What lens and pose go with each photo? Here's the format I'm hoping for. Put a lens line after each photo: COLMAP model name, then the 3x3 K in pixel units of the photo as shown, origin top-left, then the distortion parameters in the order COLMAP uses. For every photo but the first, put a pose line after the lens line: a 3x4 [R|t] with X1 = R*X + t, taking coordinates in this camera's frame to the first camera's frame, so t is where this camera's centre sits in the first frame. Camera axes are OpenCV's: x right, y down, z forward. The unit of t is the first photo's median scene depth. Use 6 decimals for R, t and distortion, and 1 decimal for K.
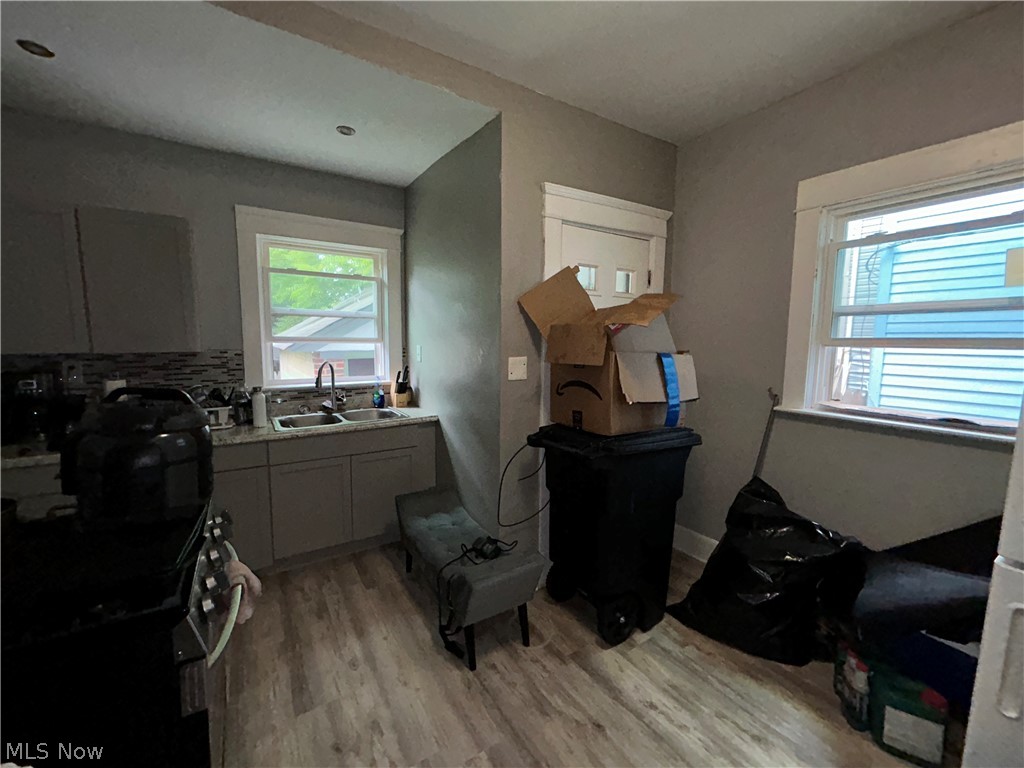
lens RADIAL K [[415.4, 0, 508.7], [0, 415.4, 382.8], [0, 0, 1]] dist [0.001603, -0.000177]
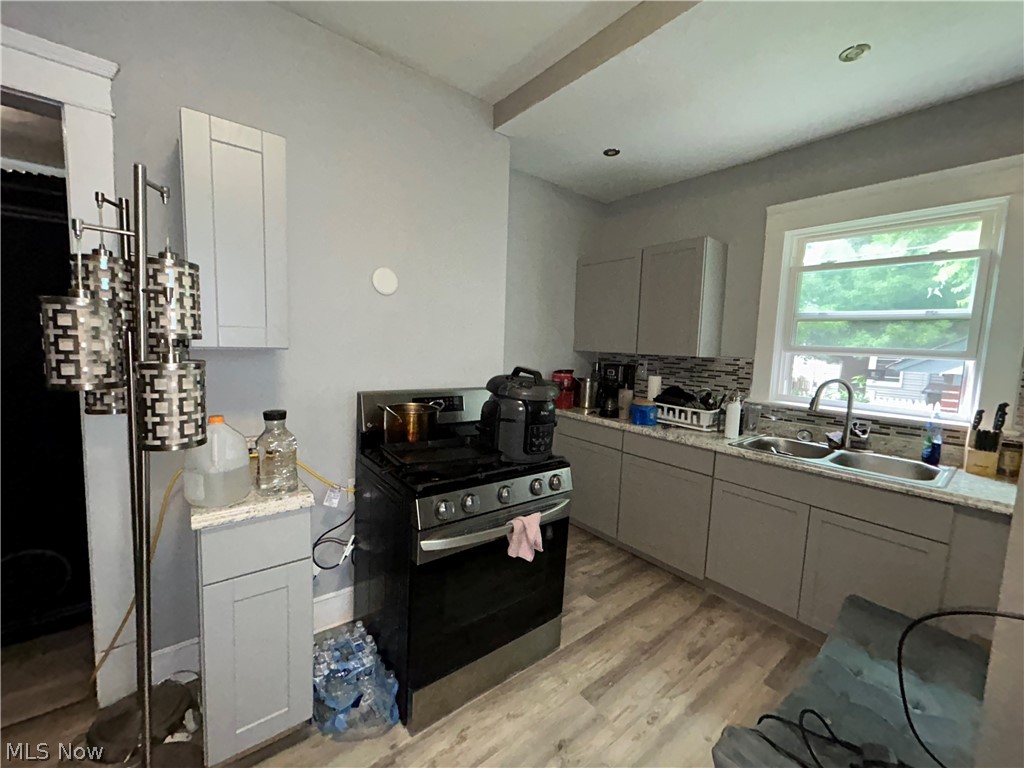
lens RADIAL K [[415.4, 0, 511.1], [0, 415.4, 383.1], [0, 0, 1]] dist [0.001603, -0.000177]
pose [[0.100071, 0.097462, -0.990195, 0.274730], [-0.142124, 0.986386, 0.082724, -0.024971], [0.984777, 0.132453, 0.112561, 0.375036]]
